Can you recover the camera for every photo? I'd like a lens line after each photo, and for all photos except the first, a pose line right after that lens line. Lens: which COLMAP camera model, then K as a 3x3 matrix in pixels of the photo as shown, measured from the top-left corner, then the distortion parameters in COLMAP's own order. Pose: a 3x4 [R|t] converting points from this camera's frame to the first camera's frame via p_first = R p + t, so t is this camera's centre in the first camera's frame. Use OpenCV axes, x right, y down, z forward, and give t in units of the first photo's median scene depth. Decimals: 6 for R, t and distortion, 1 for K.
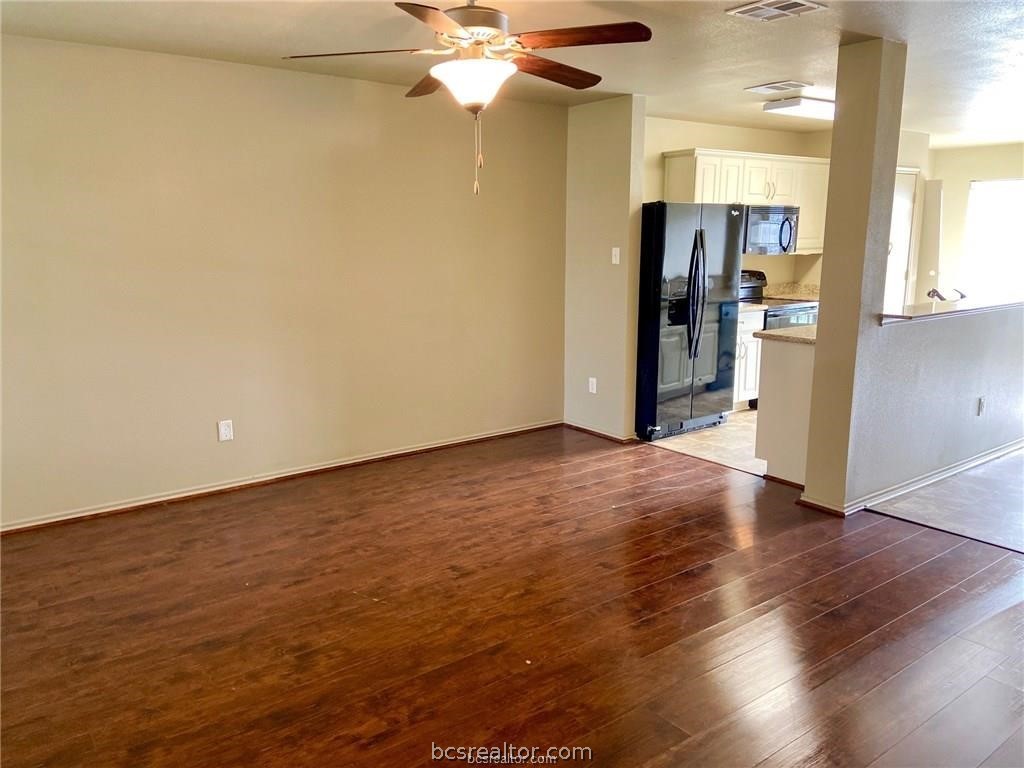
lens RADIAL K [[781.8, 0, 512.0], [0, 781.8, 384.0], [0, 0, 1]] dist [0.068573, -0.002708]
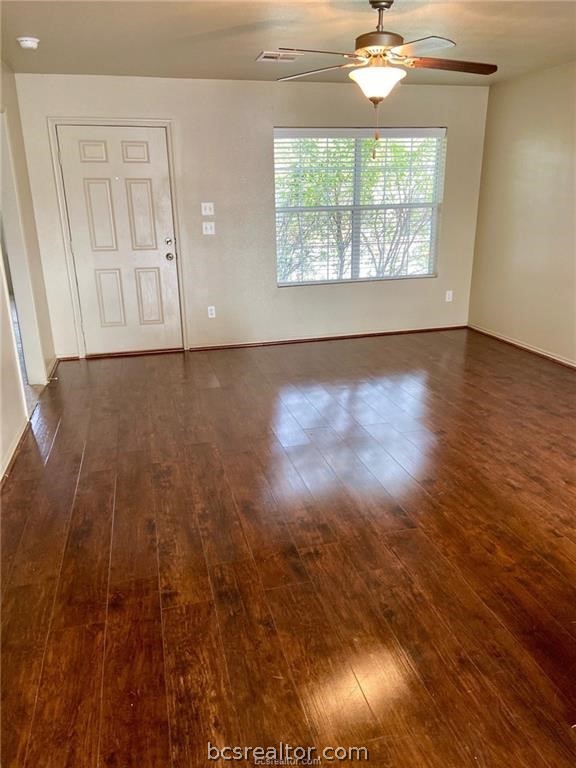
lens RADIAL K [[586.4, 0, 288.0], [0, 586.4, 384.0], [0, 0, 1]] dist [0.068573, -0.002708]
pose [[-0.397987, 0.290206, -0.870280, 0.819962], [-0.157447, 0.912963, 0.376442, -0.175494], [0.903779, 0.286842, -0.317656, 0.934535]]
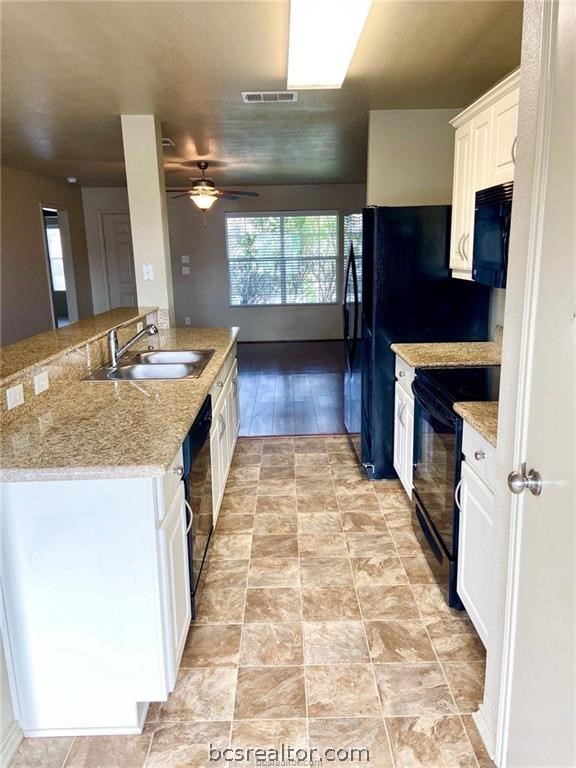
lens RADIAL K [[586.4, 0, 288.0], [0, 586.4, 384.0], [0, 0, 1]] dist [0.068573, -0.002708]
pose [[-0.601383, 0.200174, -0.773479, 1.181078], [-0.130532, 0.930481, 0.342295, -0.376526], [0.788226, 0.306814, -0.533446, 1.859226]]
